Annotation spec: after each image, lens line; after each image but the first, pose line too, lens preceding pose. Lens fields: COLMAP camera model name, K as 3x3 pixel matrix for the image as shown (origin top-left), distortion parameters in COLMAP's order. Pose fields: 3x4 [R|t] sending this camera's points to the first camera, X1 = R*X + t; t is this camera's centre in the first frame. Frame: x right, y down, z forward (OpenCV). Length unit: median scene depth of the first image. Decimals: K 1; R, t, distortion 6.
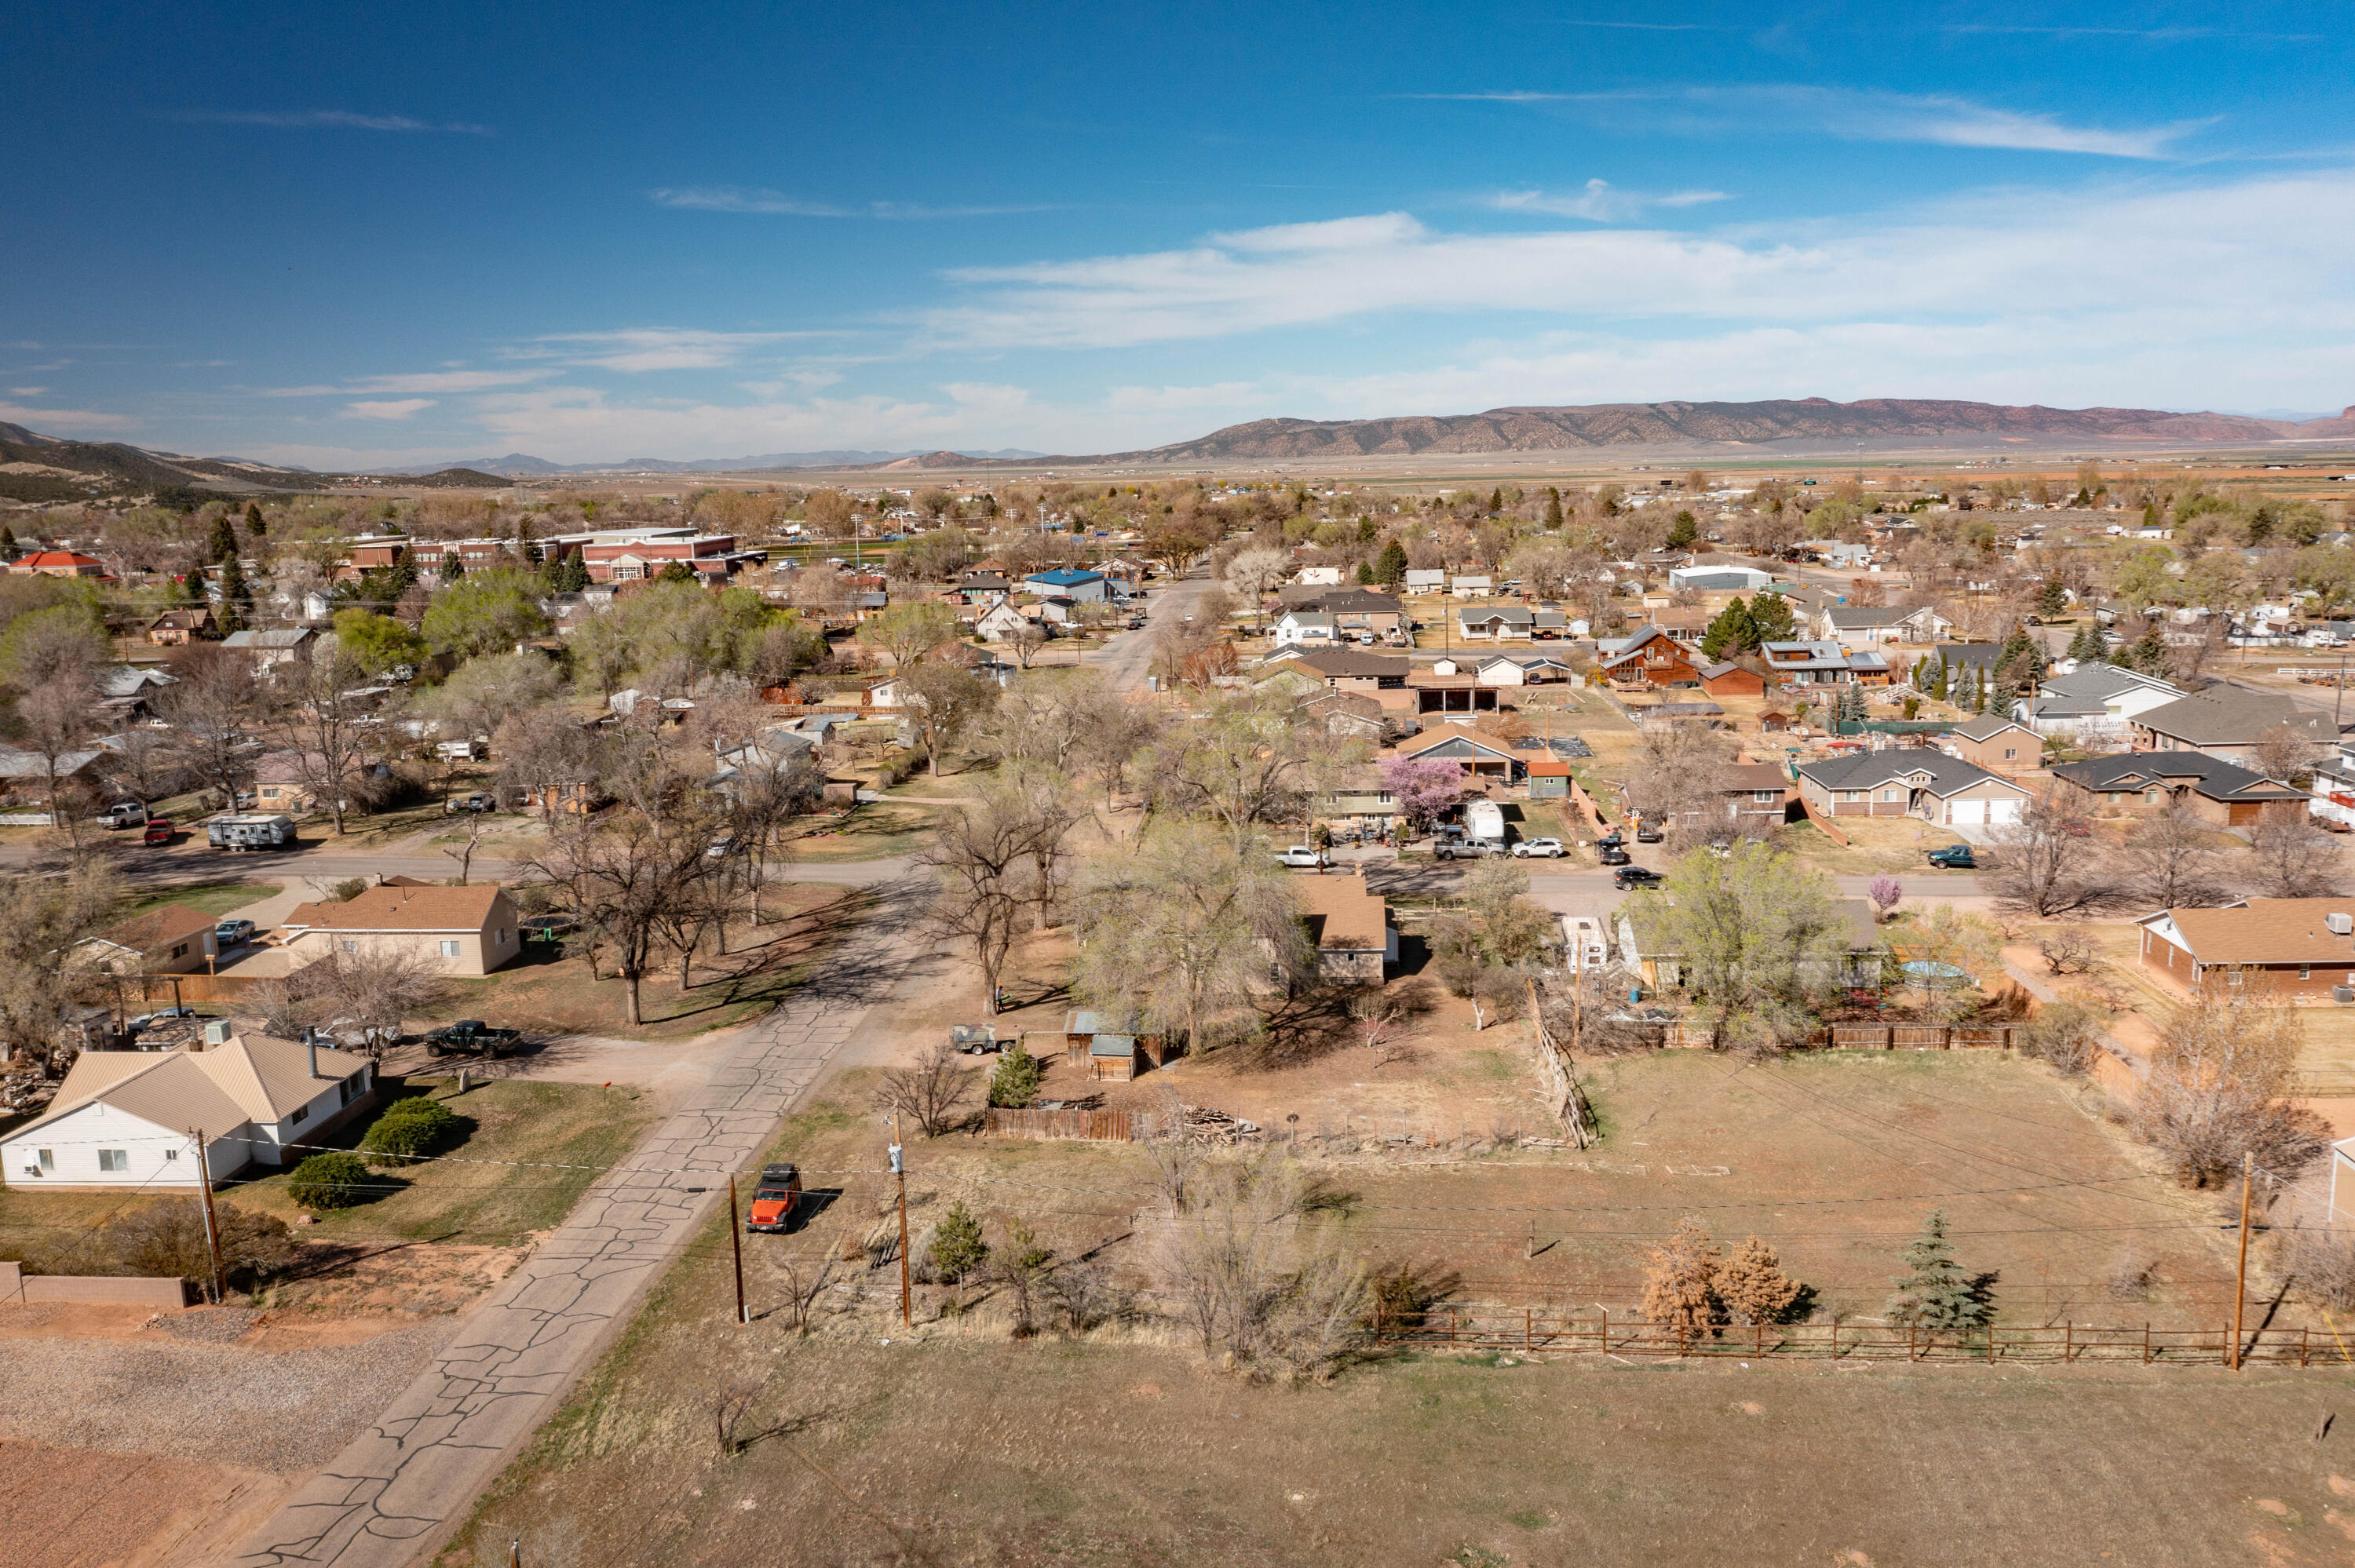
lens RADIAL K [[1838.0, 0, 1187.9], [0, 1838.0, 778.9], [0, 0, 1]] dist [-0.003905, -0.009797]
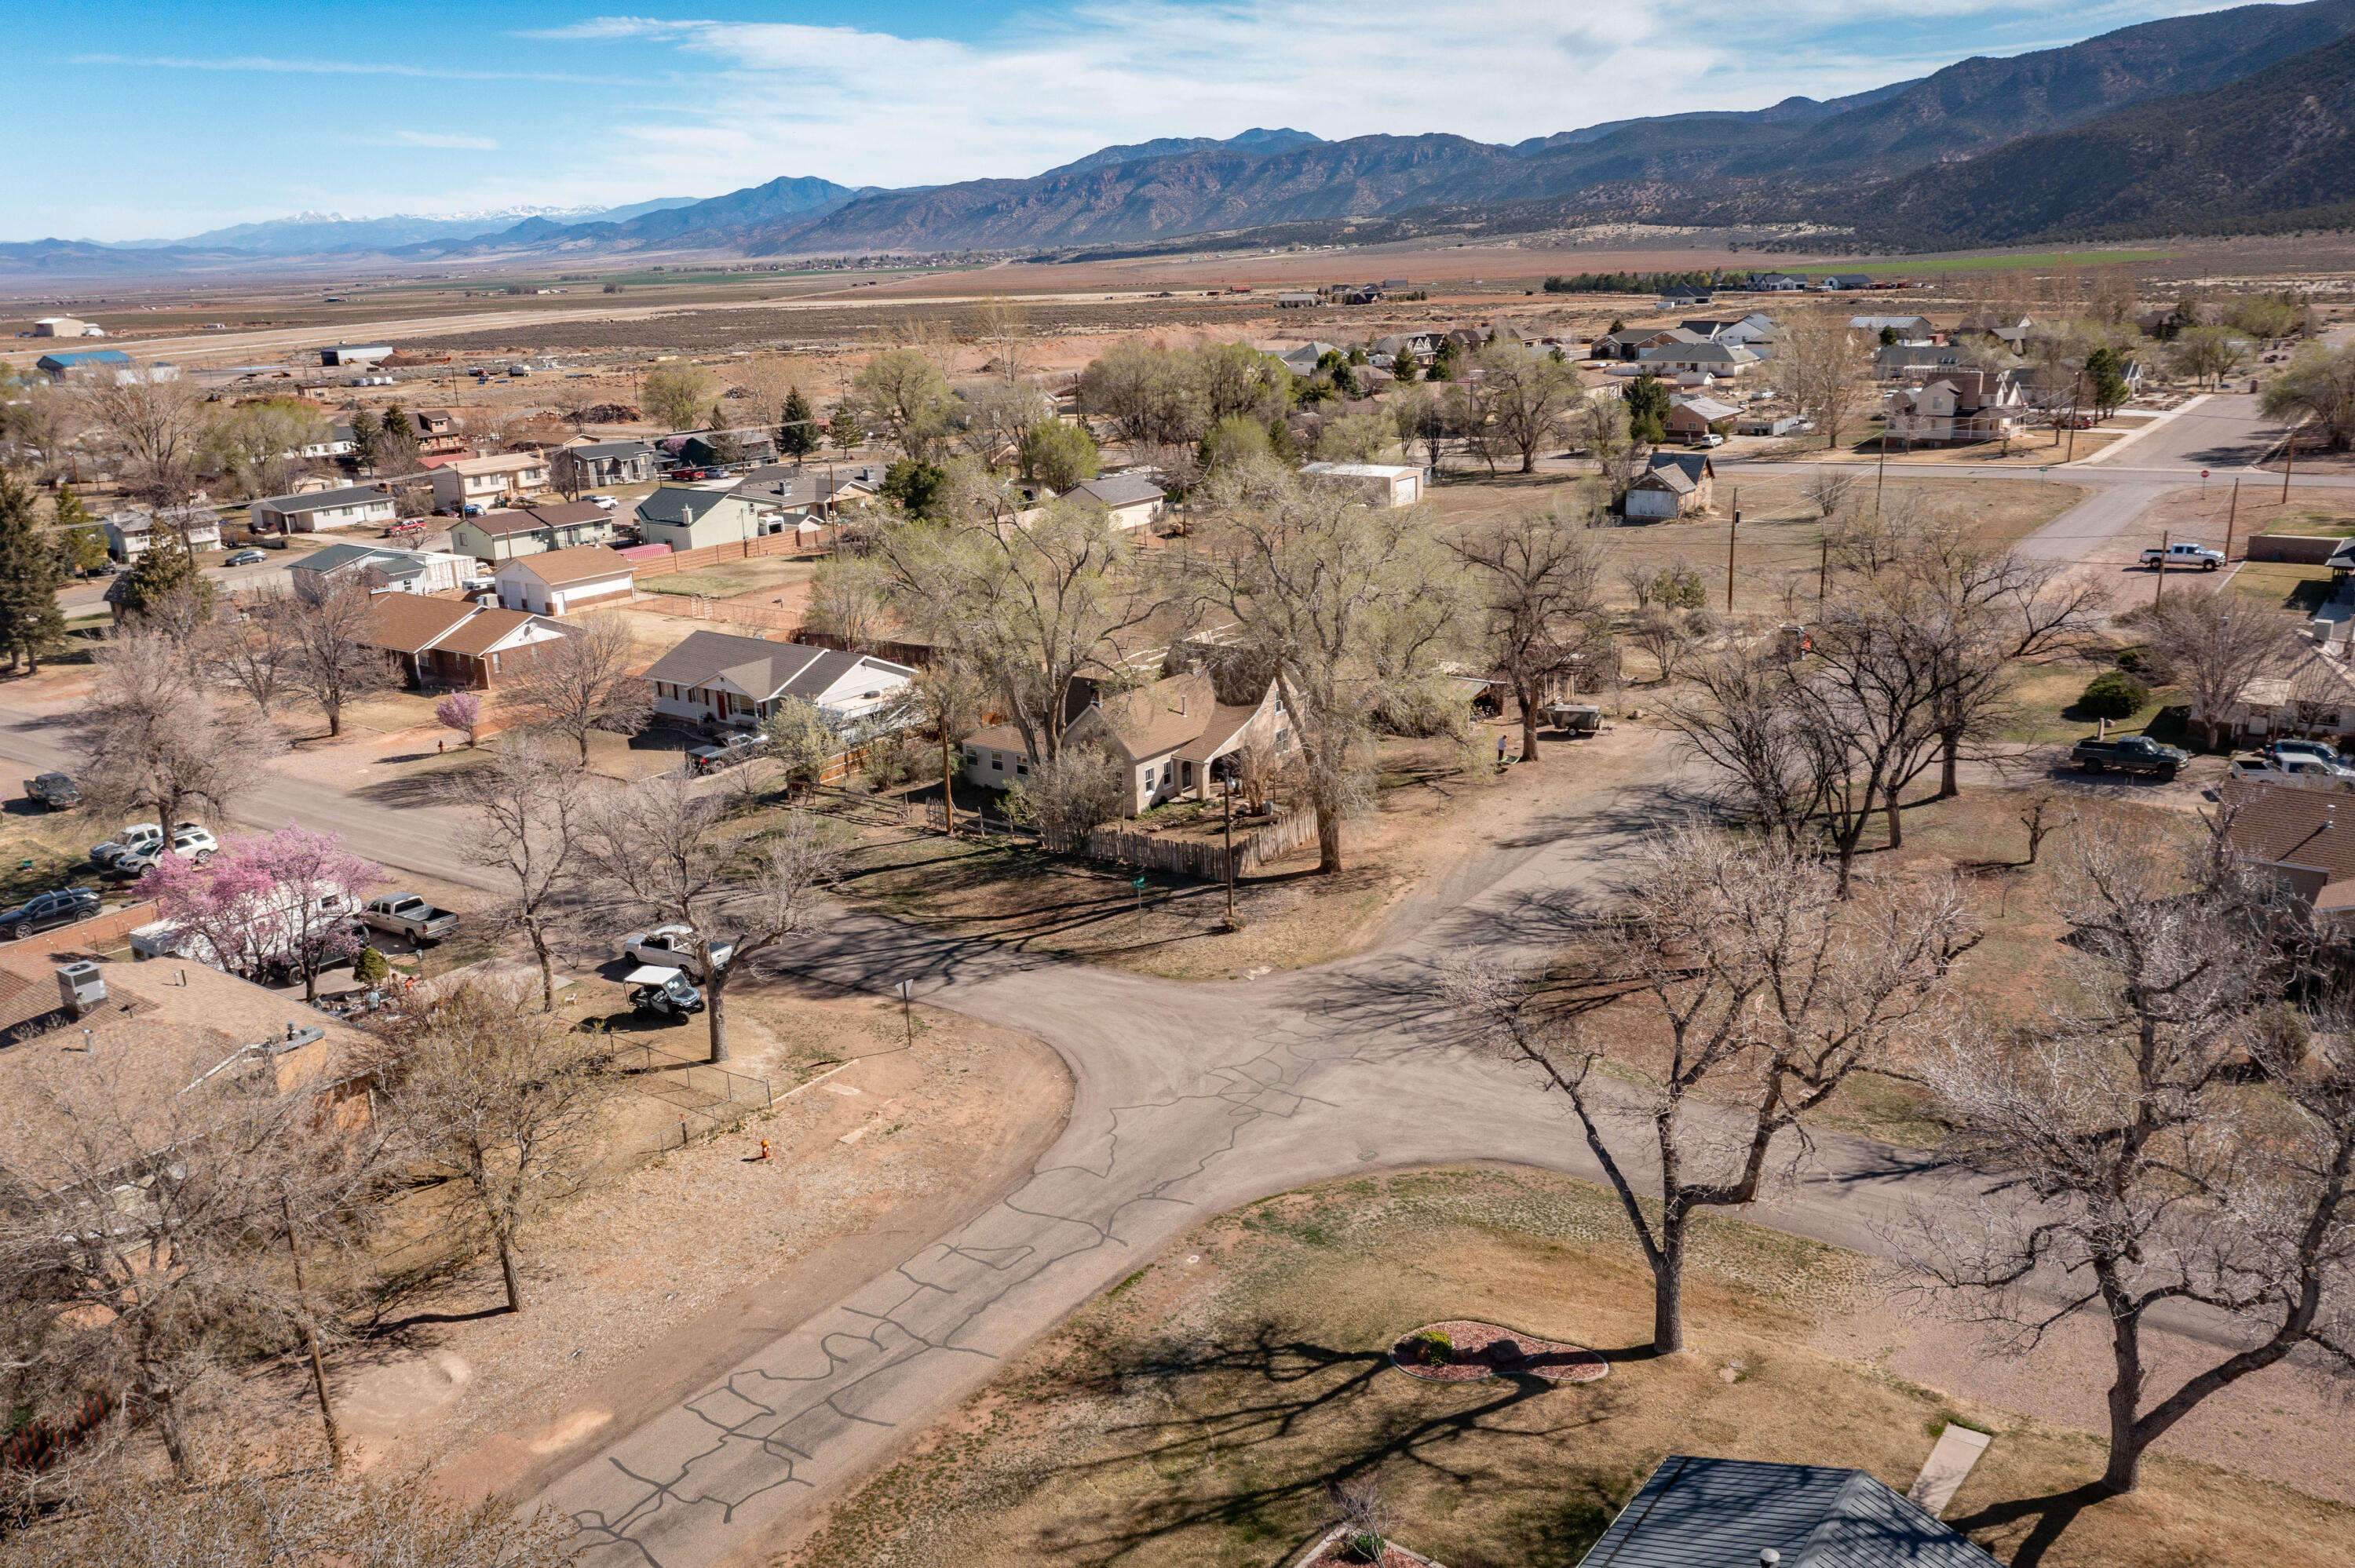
lens RADIAL K [[1845.2, 0, 1169.4], [0, 1845.2, 786.9], [0, 0, 1]] dist [0.001560, -0.002893]
pose [[-0.848582, -0.099306, 0.519661, -0.442139], [0.143928, 0.901851, 0.407369, -0.260650], [-0.509110, 0.420479, -0.751002, 1.826817]]
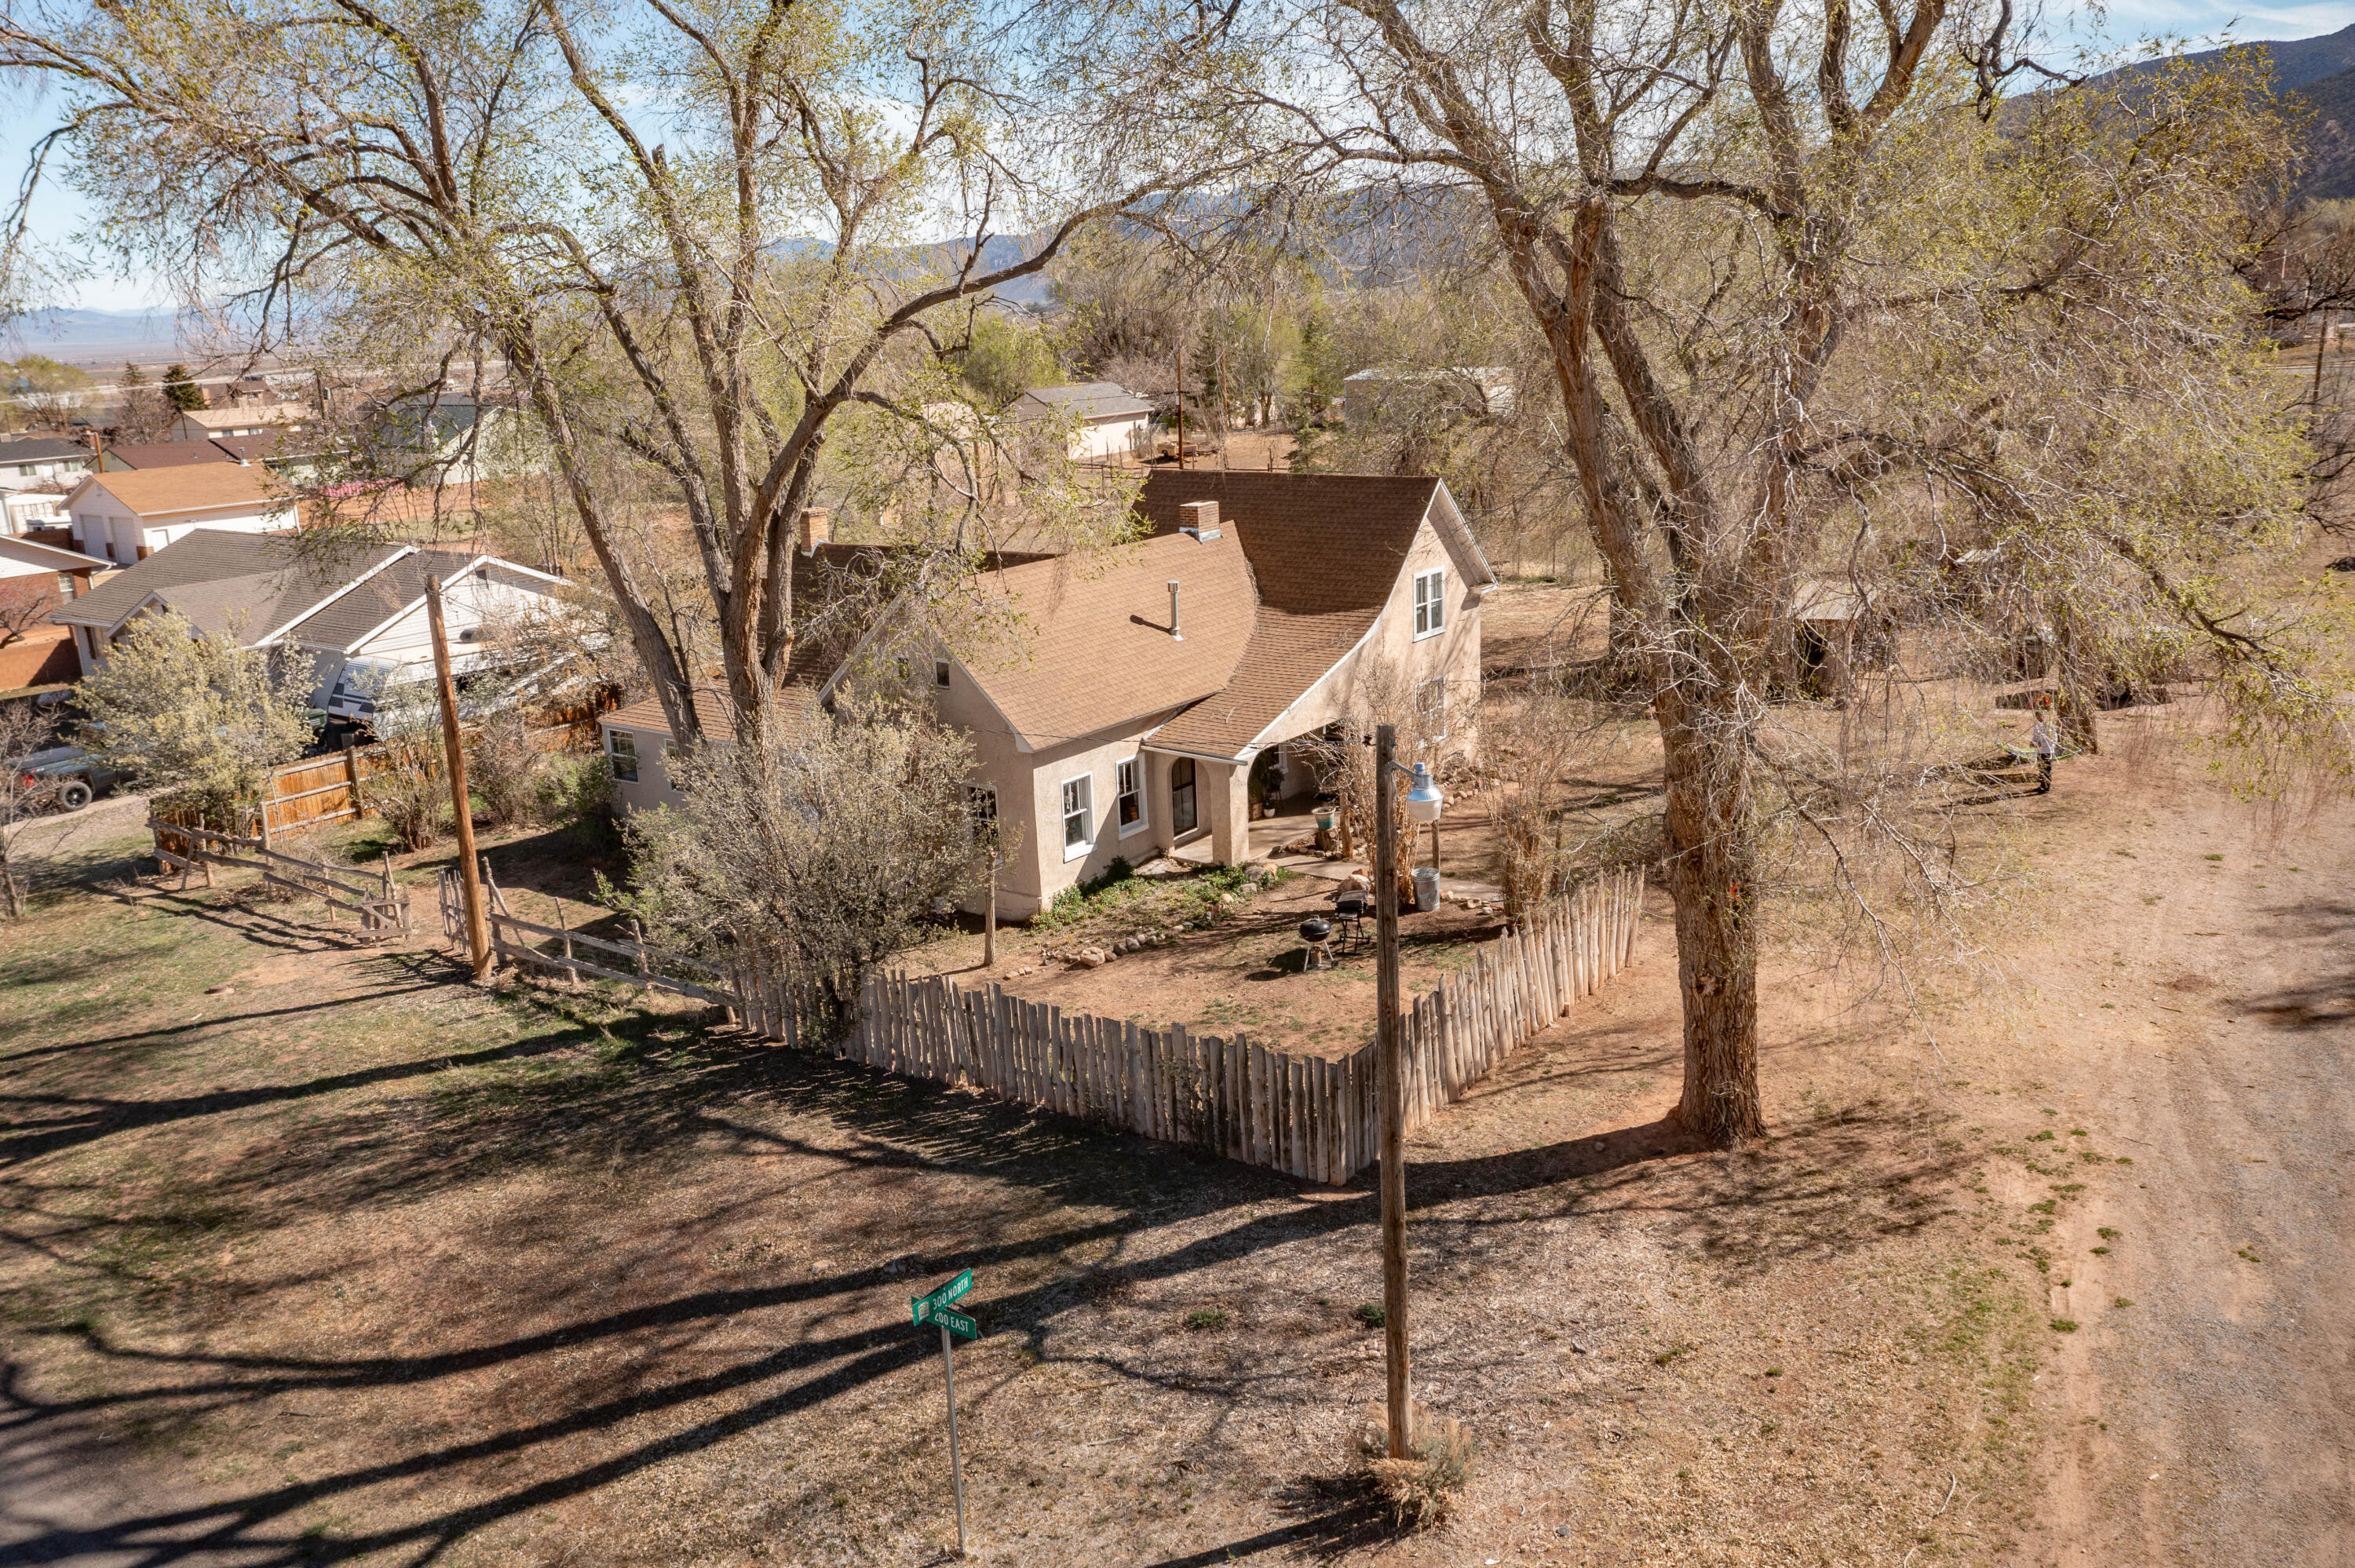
lens RADIAL K [[1845.2, 0, 1169.4], [0, 1845.2, 786.9], [0, 0, 1]] dist [0.001560, -0.002893]
pose [[-0.848765, -0.075716, 0.523321, -0.148111], [0.153387, 0.911883, 0.380711, -0.023538], [-0.506033, 0.403405, -0.762361, 1.391533]]
